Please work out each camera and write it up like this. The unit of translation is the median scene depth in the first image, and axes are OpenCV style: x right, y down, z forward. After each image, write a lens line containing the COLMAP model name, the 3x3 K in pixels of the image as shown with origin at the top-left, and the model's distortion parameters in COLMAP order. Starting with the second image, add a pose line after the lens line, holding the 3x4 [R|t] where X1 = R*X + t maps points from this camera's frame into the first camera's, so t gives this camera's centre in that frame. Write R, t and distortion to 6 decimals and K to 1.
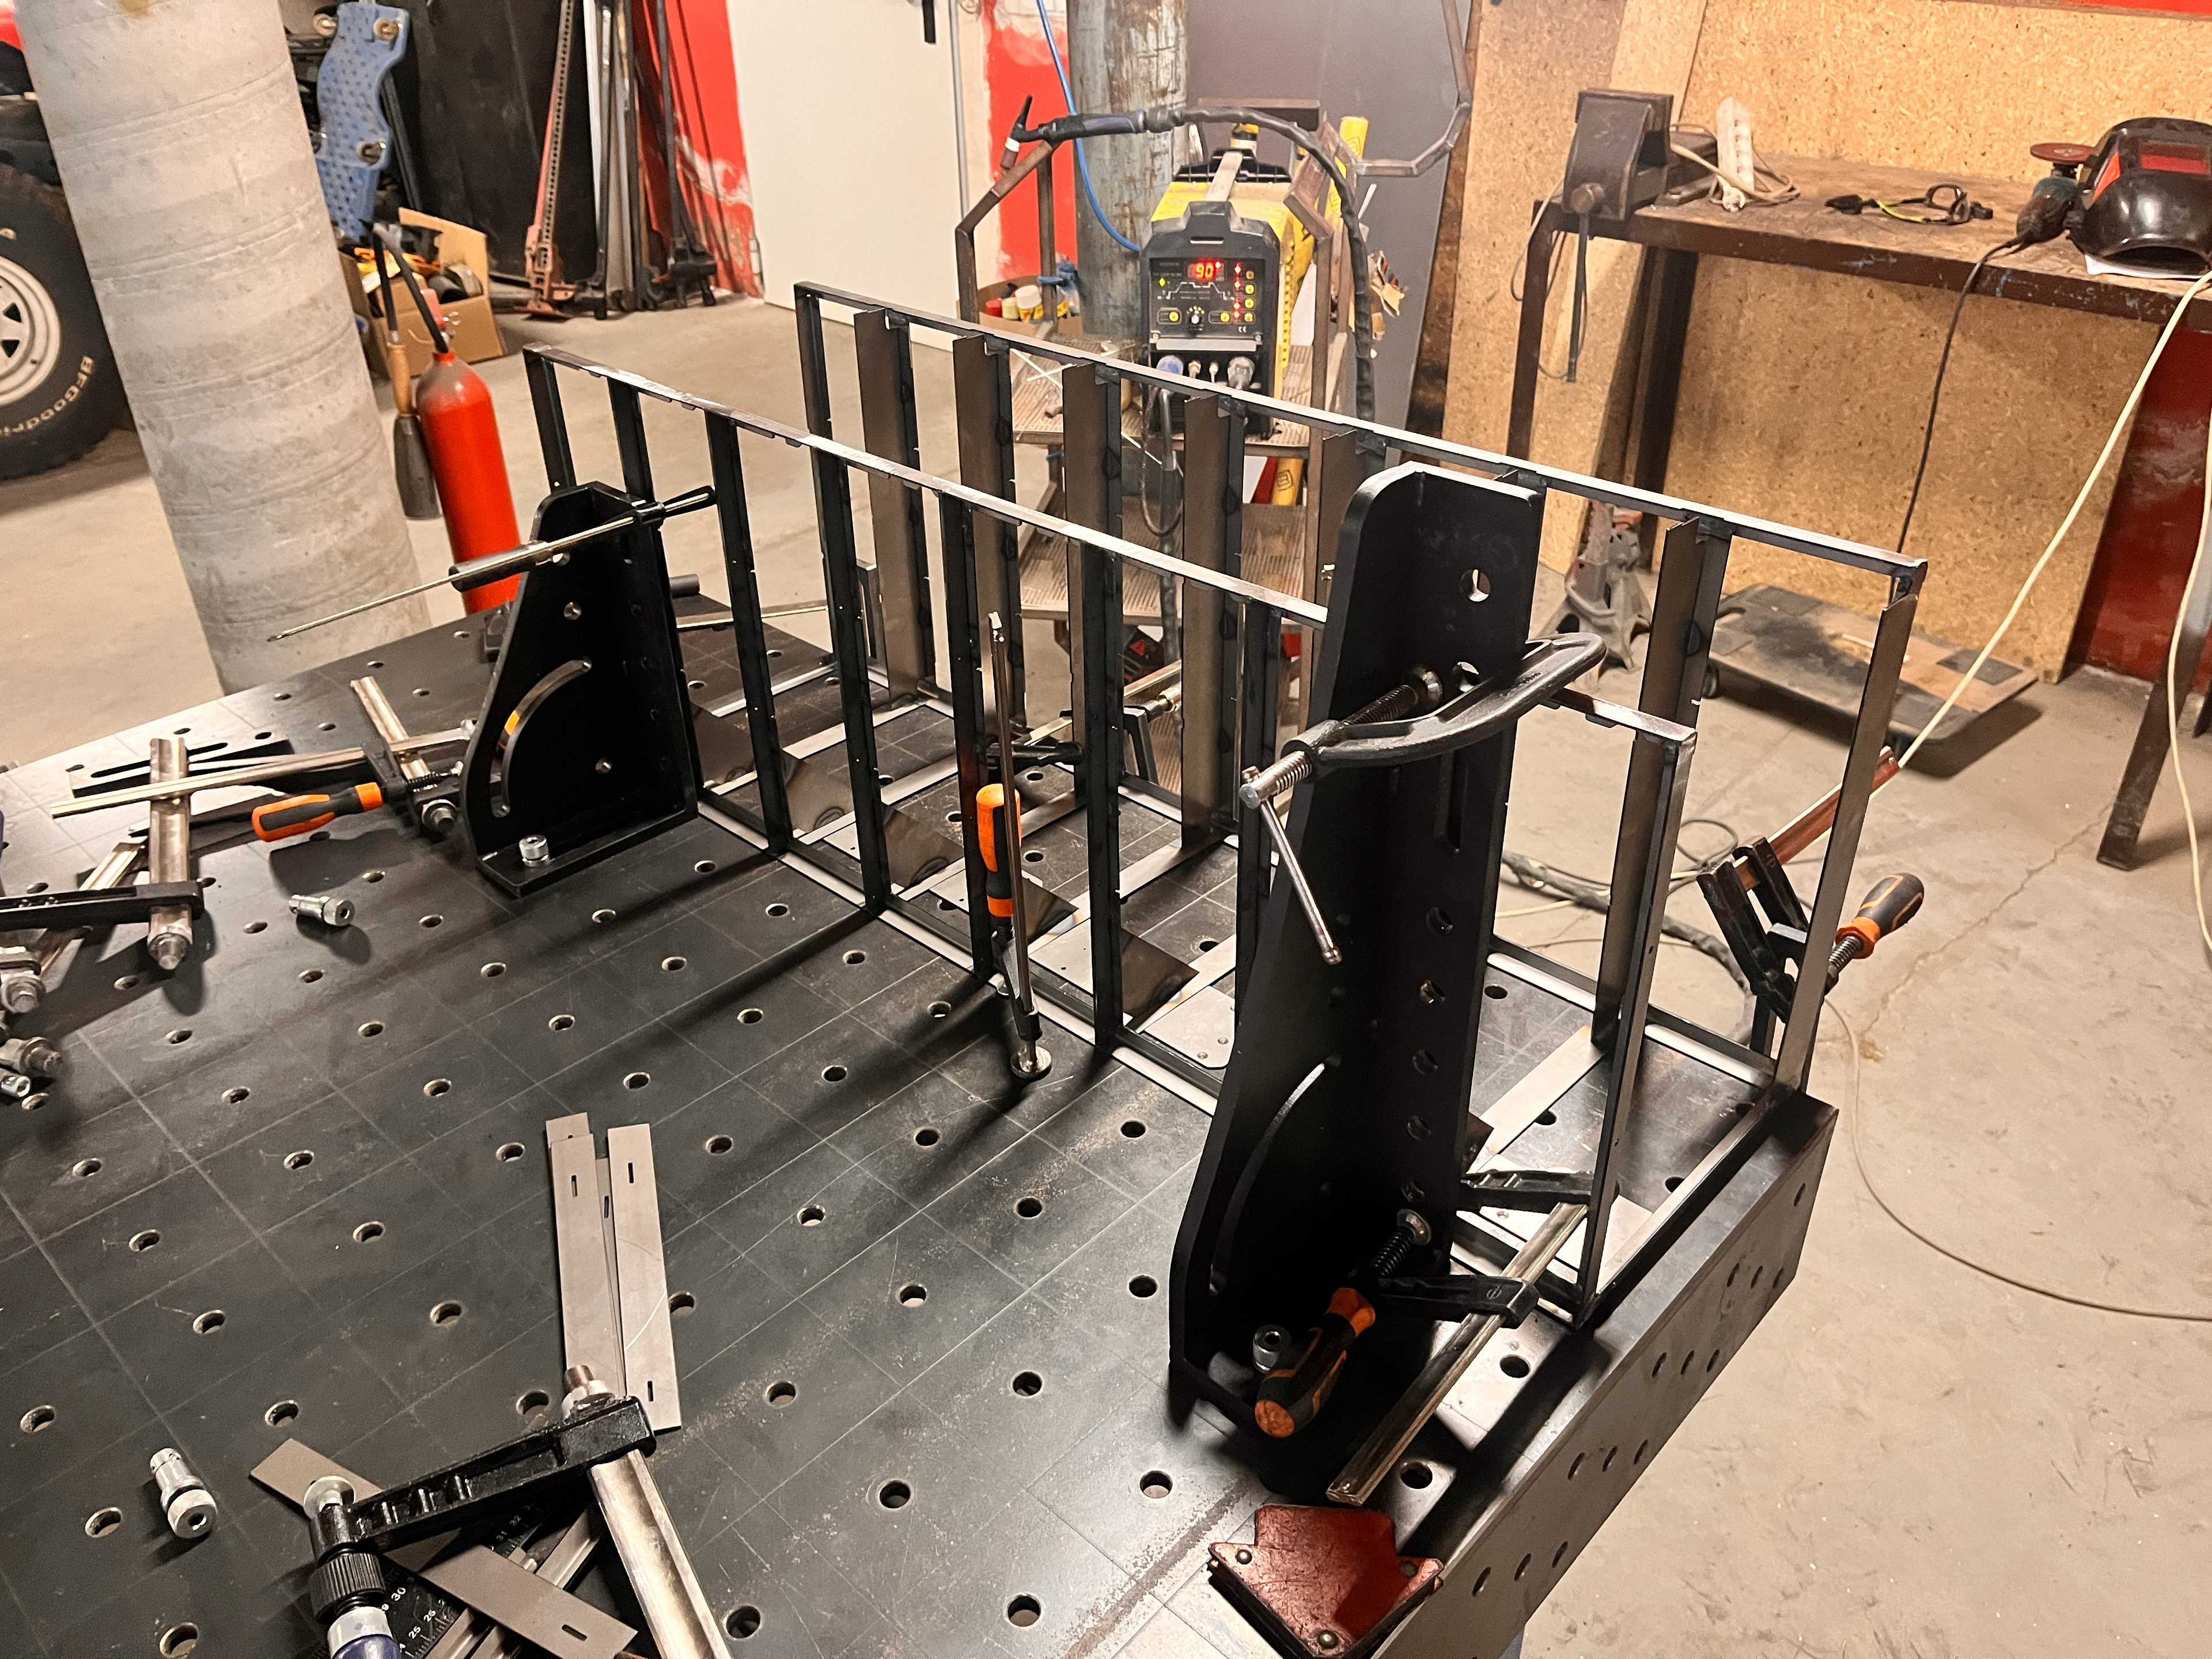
lens RADIAL K [[1692.3, 0, 1106.0], [0, 1692.3, 829.5], [0, 0, 1]] dist [0.080044, -0.134066]
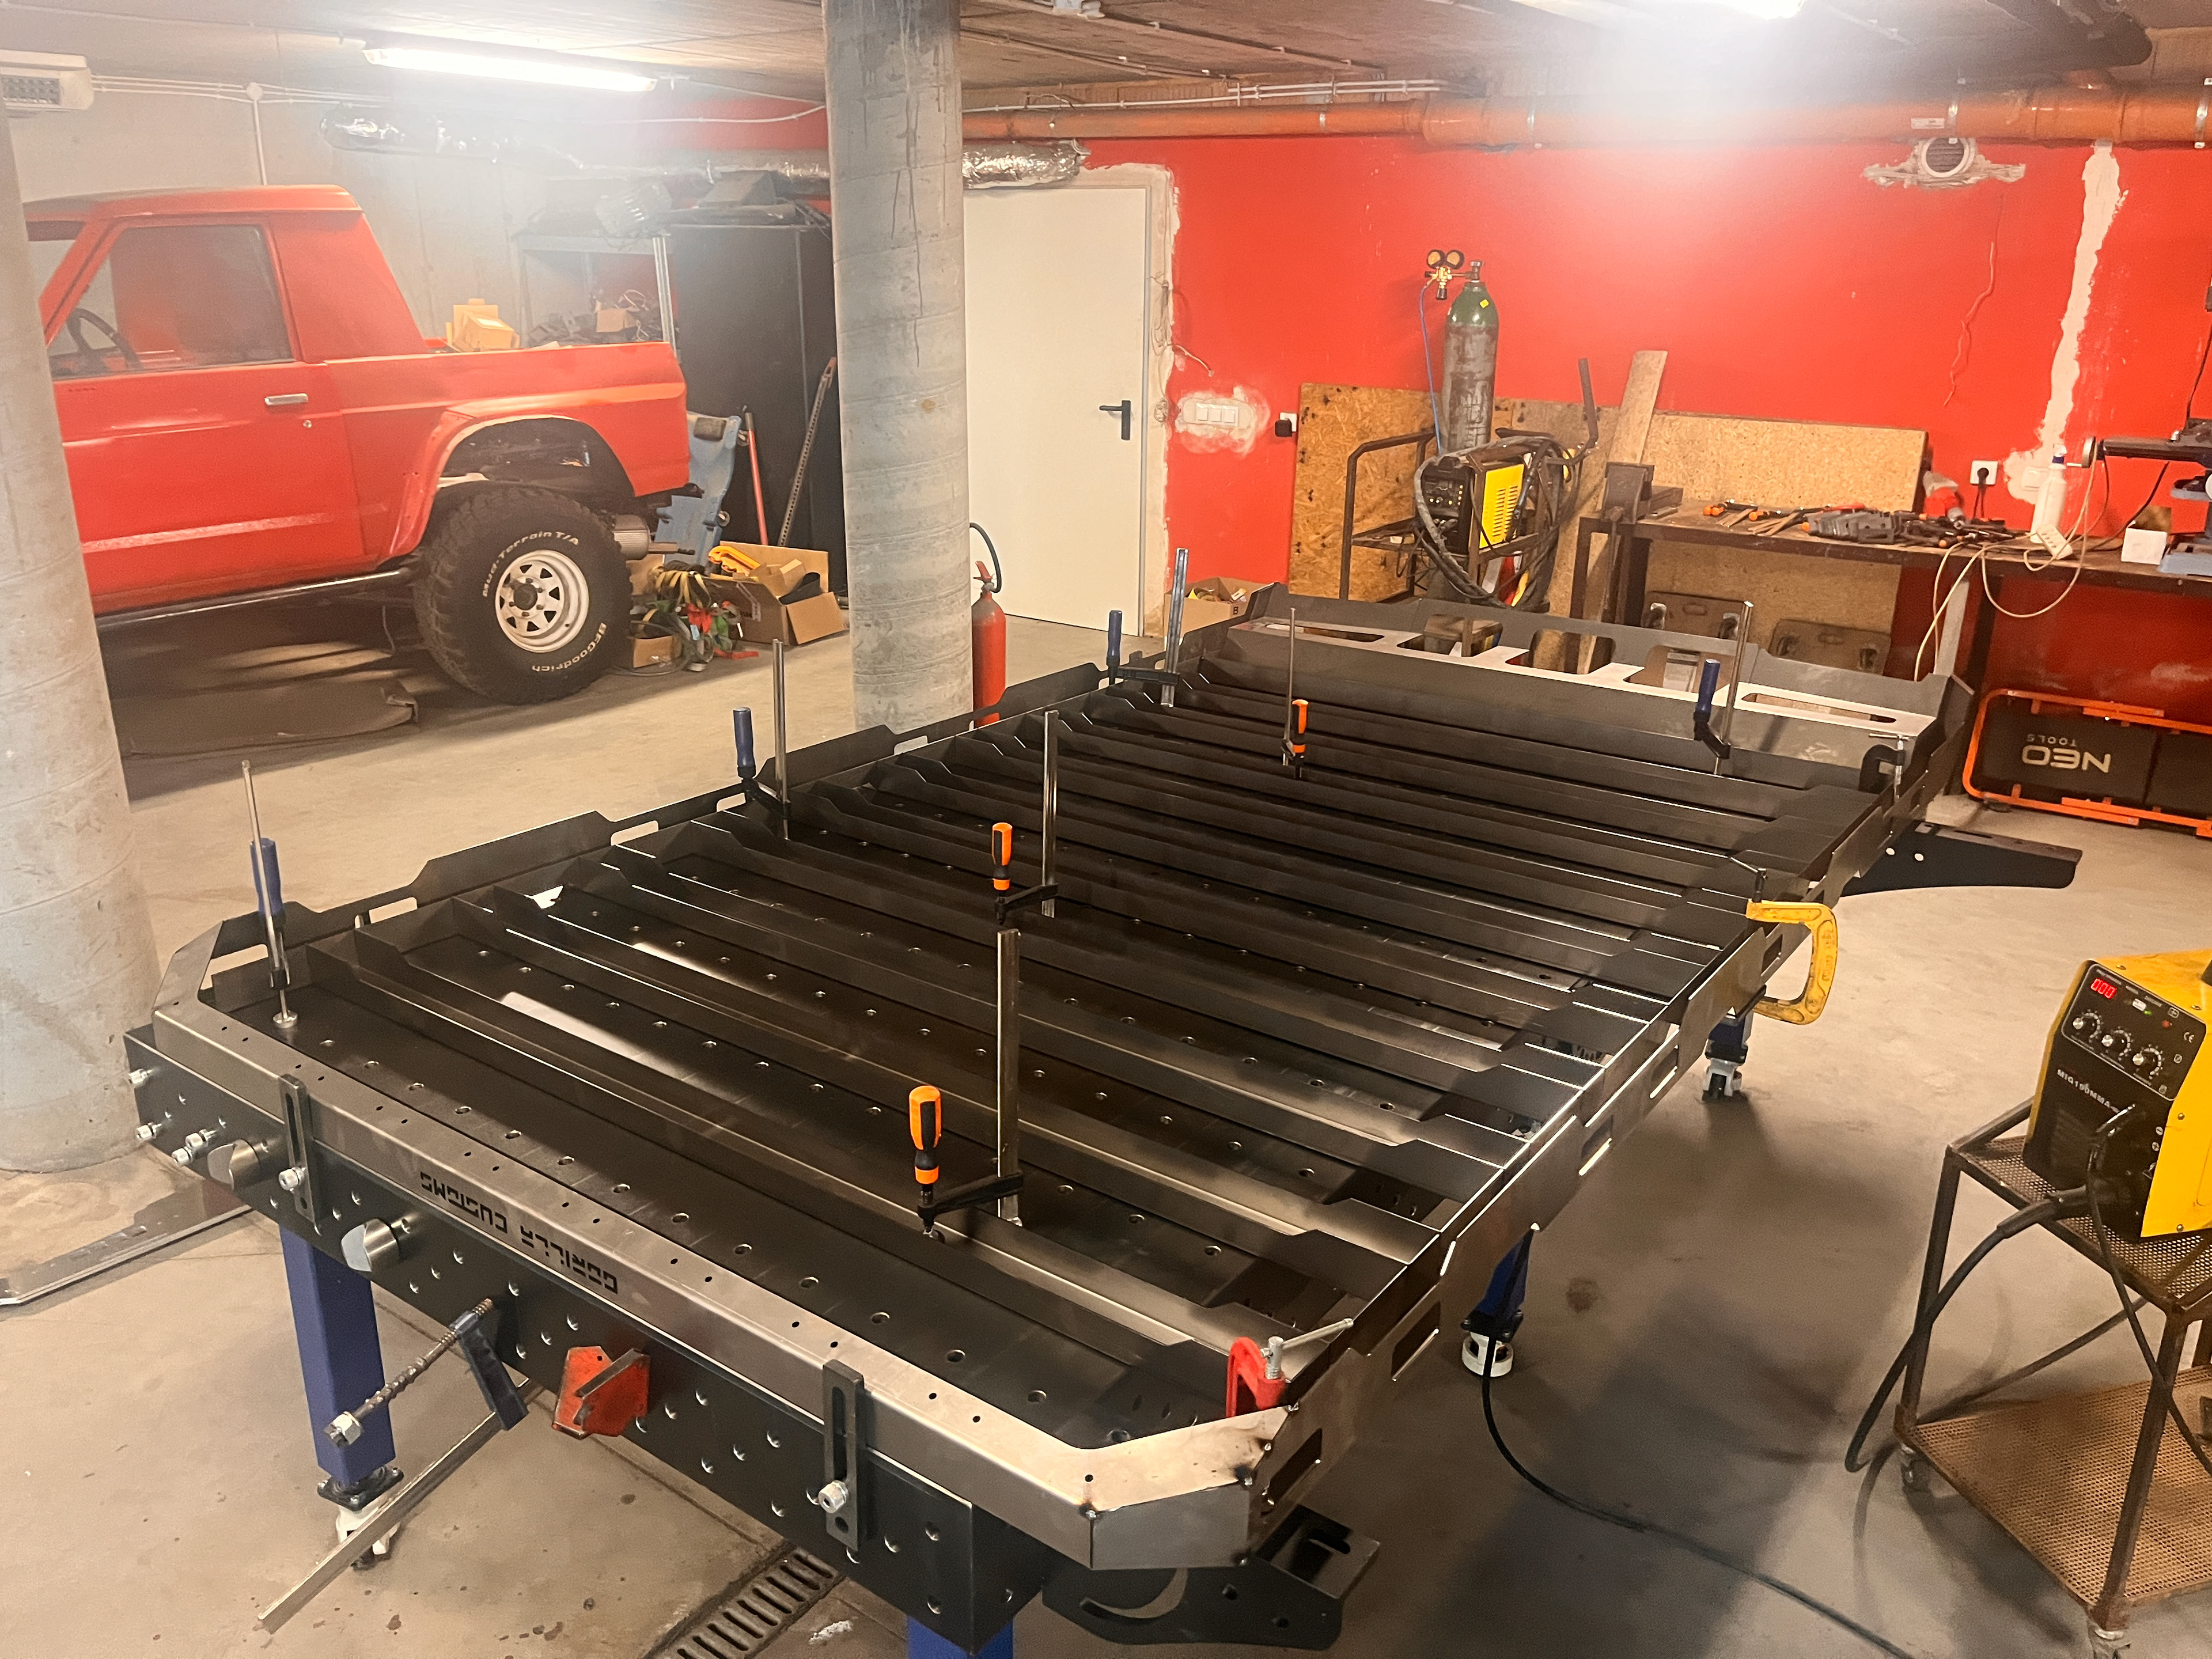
lens RADIAL K [[1692.8, 0, 1106.0], [0, 1692.8, 829.5], [0, 0, 1]] dist [0.007266, 0.000999]
pose [[0.992144, -0.013564, 0.124366, -0.533814], [0.039507, 0.977203, -0.208597, 0.358535], [-0.118702, 0.211872, 0.970062, -0.721592]]
